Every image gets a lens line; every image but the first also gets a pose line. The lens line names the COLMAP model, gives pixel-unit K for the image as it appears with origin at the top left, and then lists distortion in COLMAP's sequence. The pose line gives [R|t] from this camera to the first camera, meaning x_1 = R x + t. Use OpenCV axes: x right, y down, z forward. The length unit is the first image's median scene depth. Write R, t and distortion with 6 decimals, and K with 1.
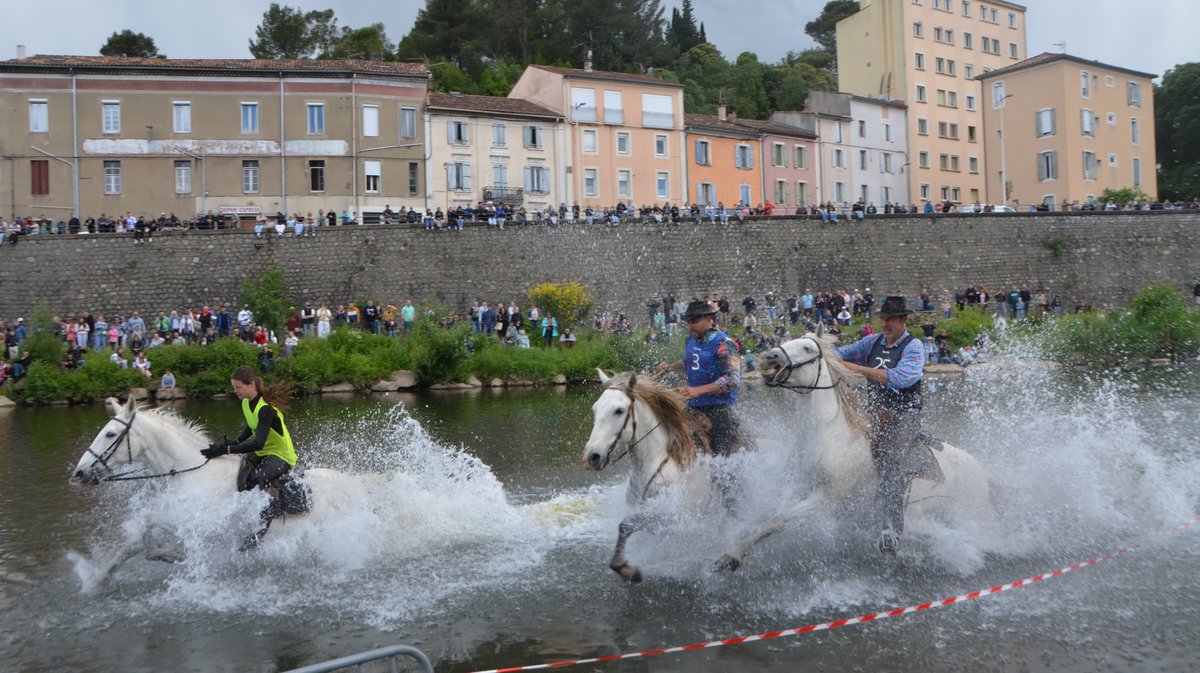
lens RADIAL K [[1030.7, 0, 600.0], [0, 1030.7, 336.5], [0, 0, 1]] dist [-0.125590, 0.146951]
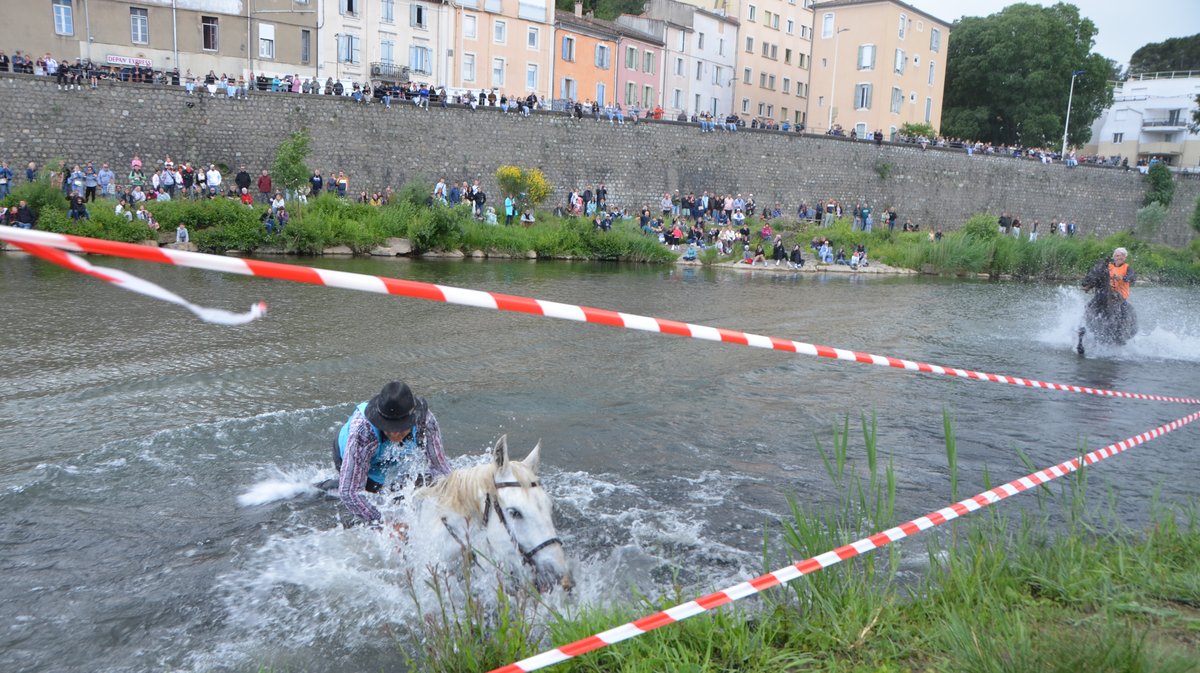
lens RADIAL K [[1007.2, 0, 590.8], [0, 1007.2, 439.6], [0, 0, 1]] dist [-0.151105, 0.173831]
pose [[0.966501, 0.020077, 0.255875, -0.165472], [-0.074059, 0.976347, 0.203131, 0.007469], [-0.245744, -0.215276, 0.945127, -0.071469]]
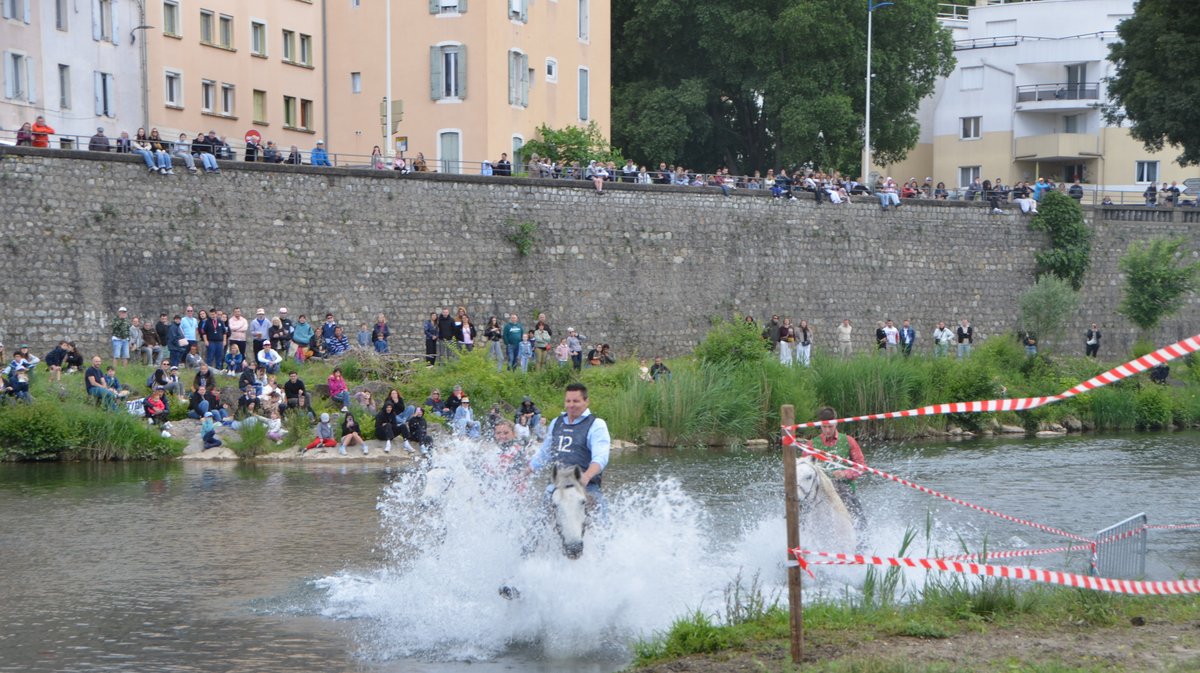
lens RADIAL K [[2697.2, 0, 597.6], [0, 2697.2, 468.6], [0, 0, 1]] dist [0.482474, 1.022092]
pose [[0.831138, 0.007507, 0.556015, -0.350101], [-0.022850, 0.999525, 0.020662, 0.005227], [-0.555596, -0.029878, 0.830915, -0.278922]]
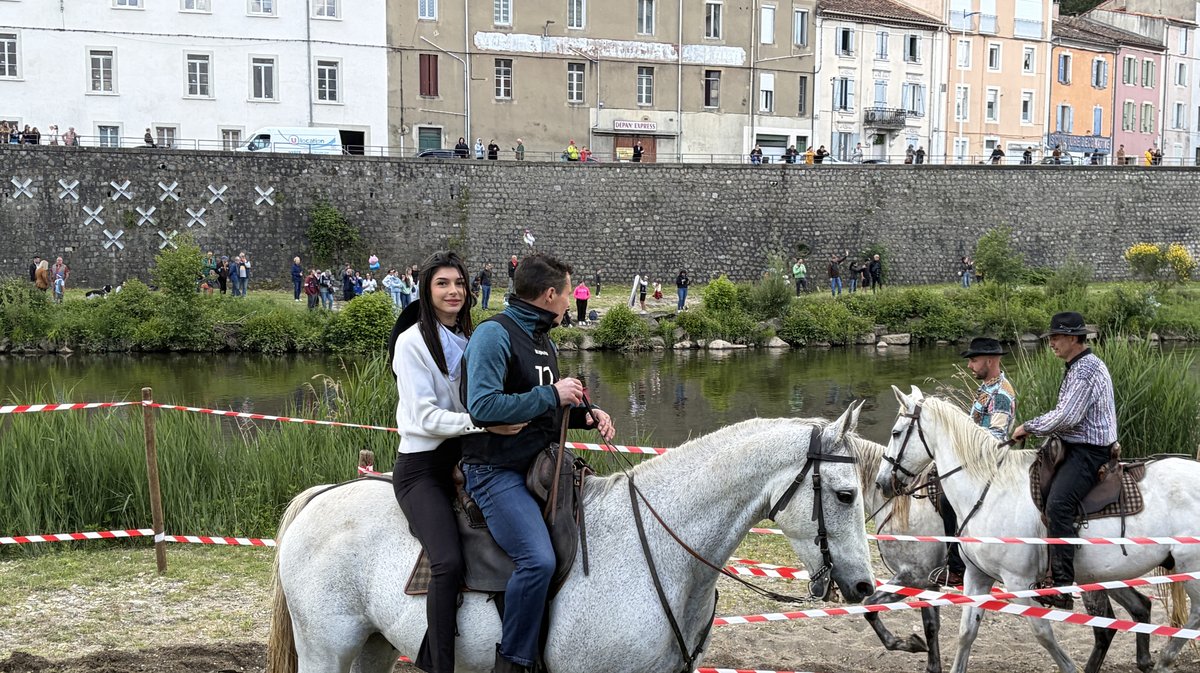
lens RADIAL K [[1666.8, 0, 601.4], [0, 1666.8, 452.4], [0, 0, 1]] dist [0.241141, -0.739581]
pose [[0.987888, 0.023645, 0.153356, -0.622676], [-0.041598, 0.992502, 0.114936, -0.011035], [-0.149488, -0.119924, 0.981464, -0.466173]]
